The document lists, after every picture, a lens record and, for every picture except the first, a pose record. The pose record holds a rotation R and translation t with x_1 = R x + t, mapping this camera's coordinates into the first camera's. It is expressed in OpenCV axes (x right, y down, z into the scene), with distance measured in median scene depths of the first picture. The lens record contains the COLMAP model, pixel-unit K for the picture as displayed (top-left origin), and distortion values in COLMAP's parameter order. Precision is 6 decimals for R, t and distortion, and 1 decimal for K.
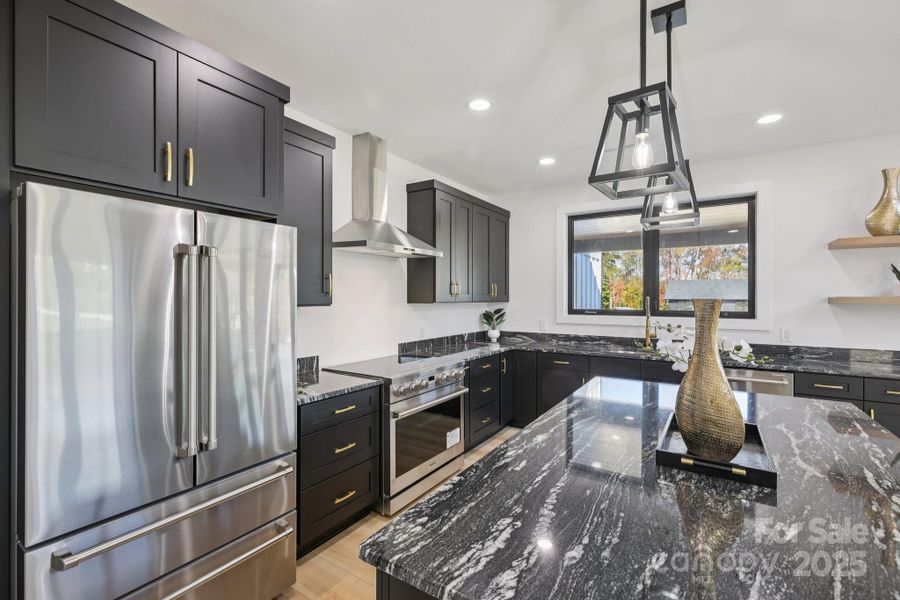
lens RADIAL K [[403.1, 0, 451.4], [0, 403.1, 295.4], [0, 0, 1]] dist [0.002240, 0.000394]
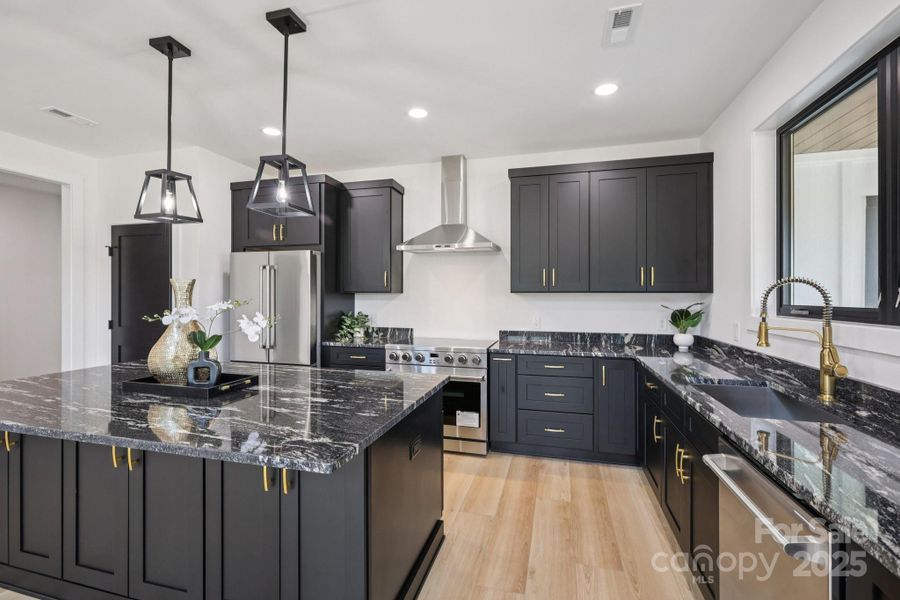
lens RADIAL K [[395.2, 0, 450.3], [0, 395.2, 295.9], [0, 0, 1]] dist [0.000259, 0.000386]
pose [[0.297971, -0.002236, -0.954572, 0.757337], [0.001569, 0.999997, -0.001852, 0.025914], [0.954573, -0.000946, 0.297974, 0.506448]]
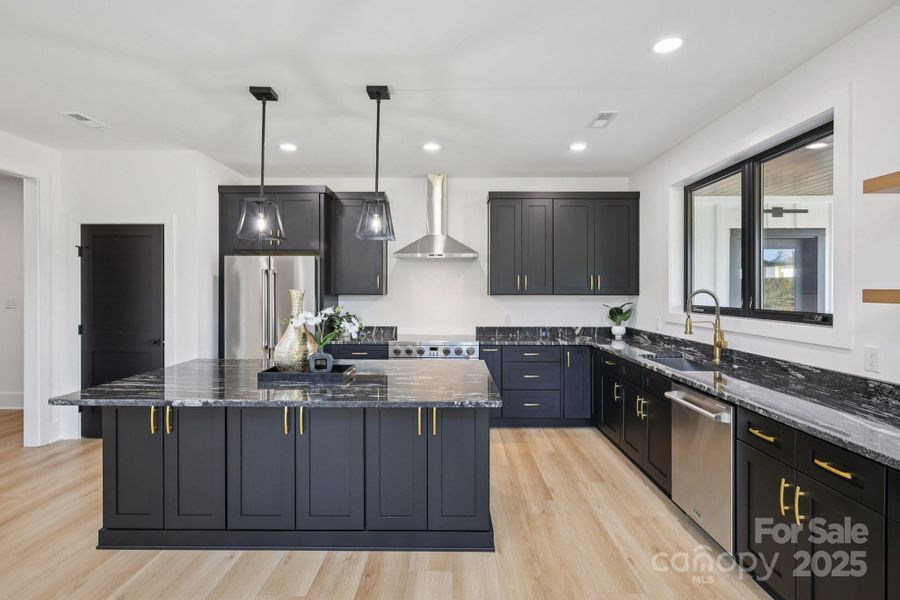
lens RADIAL K [[432.9, 0, 452.1], [0, 432.9, 292.5], [0, 0, 1]] dist [-0.002790, -0.000140]
pose [[0.530496, 0.001380, -0.847686, 0.881351], [0.002529, 0.999992, 0.003211, 0.006931], [0.847684, -0.003847, 0.530488, 0.199303]]
